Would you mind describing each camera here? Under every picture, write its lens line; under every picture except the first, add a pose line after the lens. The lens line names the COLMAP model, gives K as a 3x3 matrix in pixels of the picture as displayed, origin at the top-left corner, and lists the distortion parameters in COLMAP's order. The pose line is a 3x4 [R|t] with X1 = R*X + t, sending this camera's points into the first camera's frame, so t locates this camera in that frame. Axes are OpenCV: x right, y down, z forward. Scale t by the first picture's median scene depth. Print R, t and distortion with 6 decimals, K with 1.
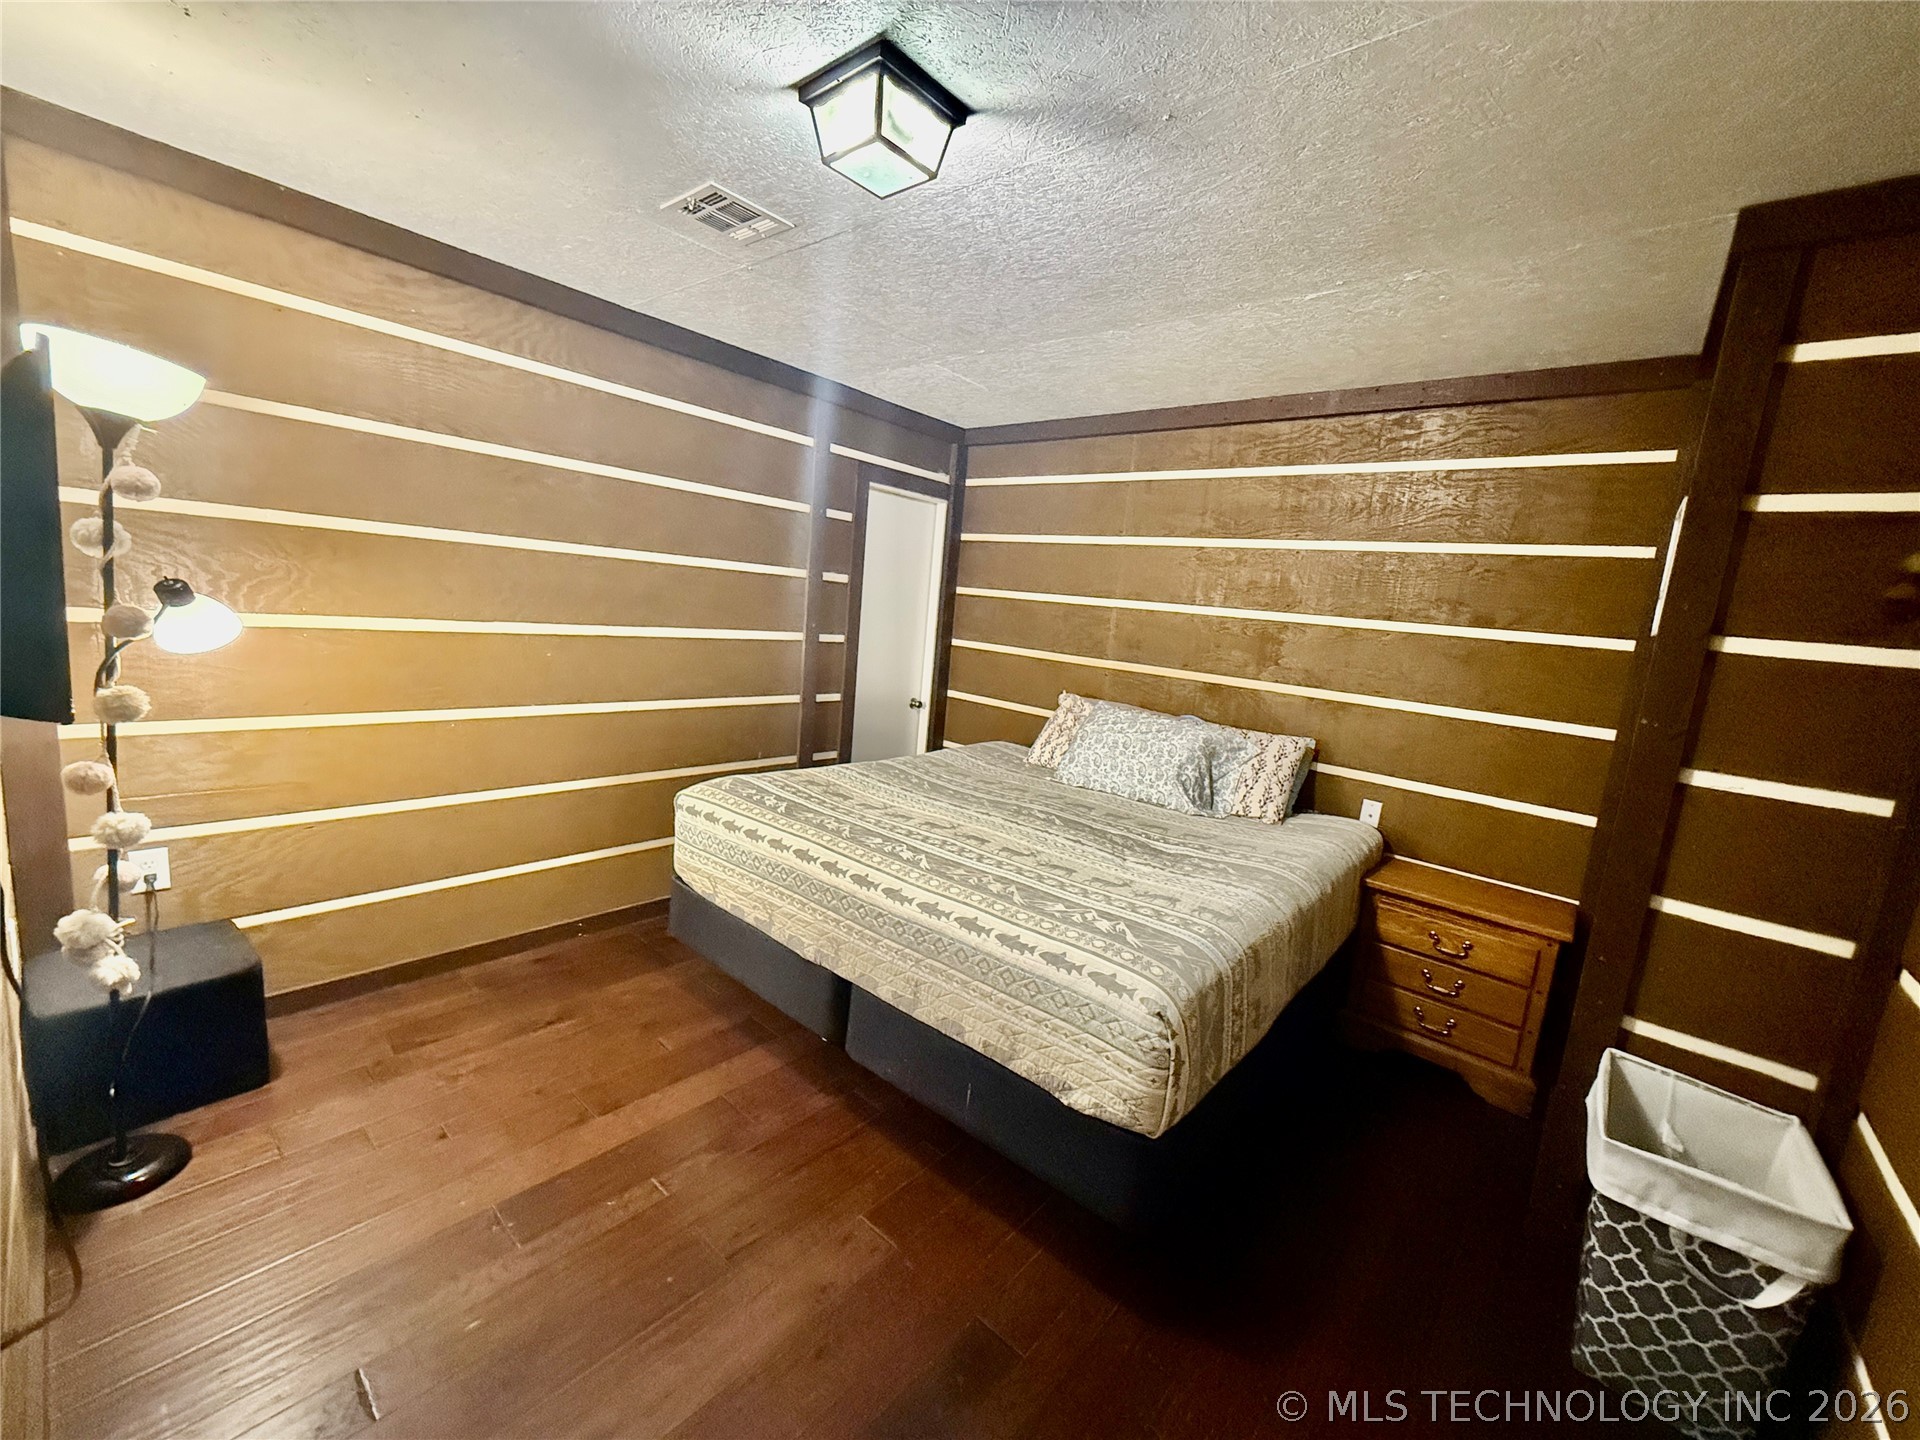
lens RADIAL K [[767.1, 0, 955.0], [0, 767.1, 716.1], [0, 0, 1]] dist [-0.000308, -0.000115]
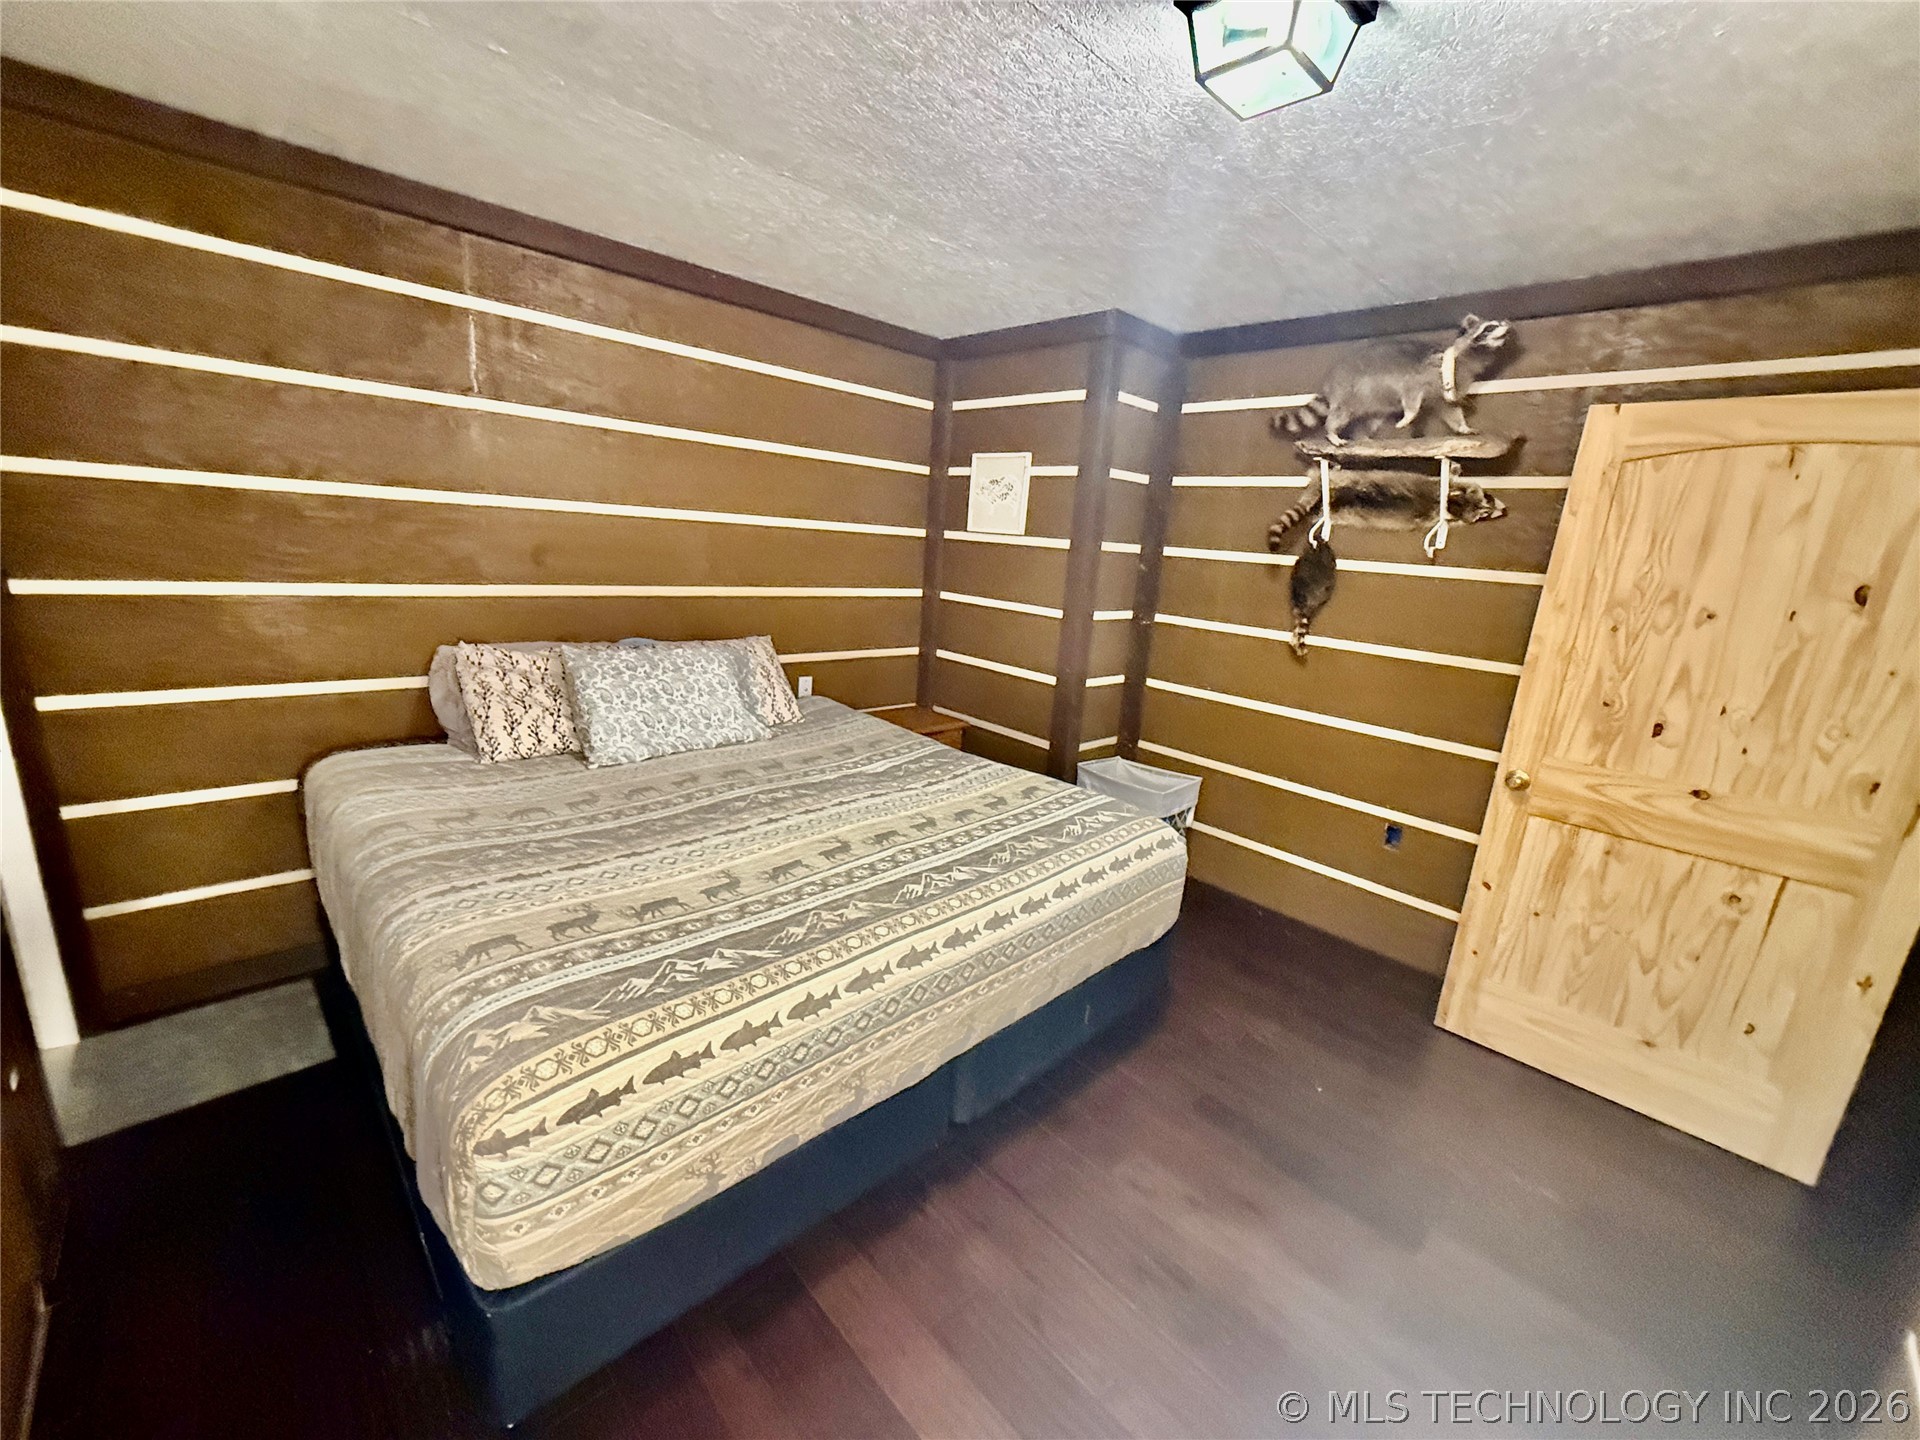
lens RADIAL K [[767.1, 0, 960.7], [0, 767.1, 723.0], [0, 0, 1]] dist [-0.000308, -0.000115]
pose [[0.094502, -0.317707, 0.943468, -0.718424], [0.082647, 0.946942, 0.310598, -0.213915], [-0.992088, 0.048623, 0.115745, 0.798204]]
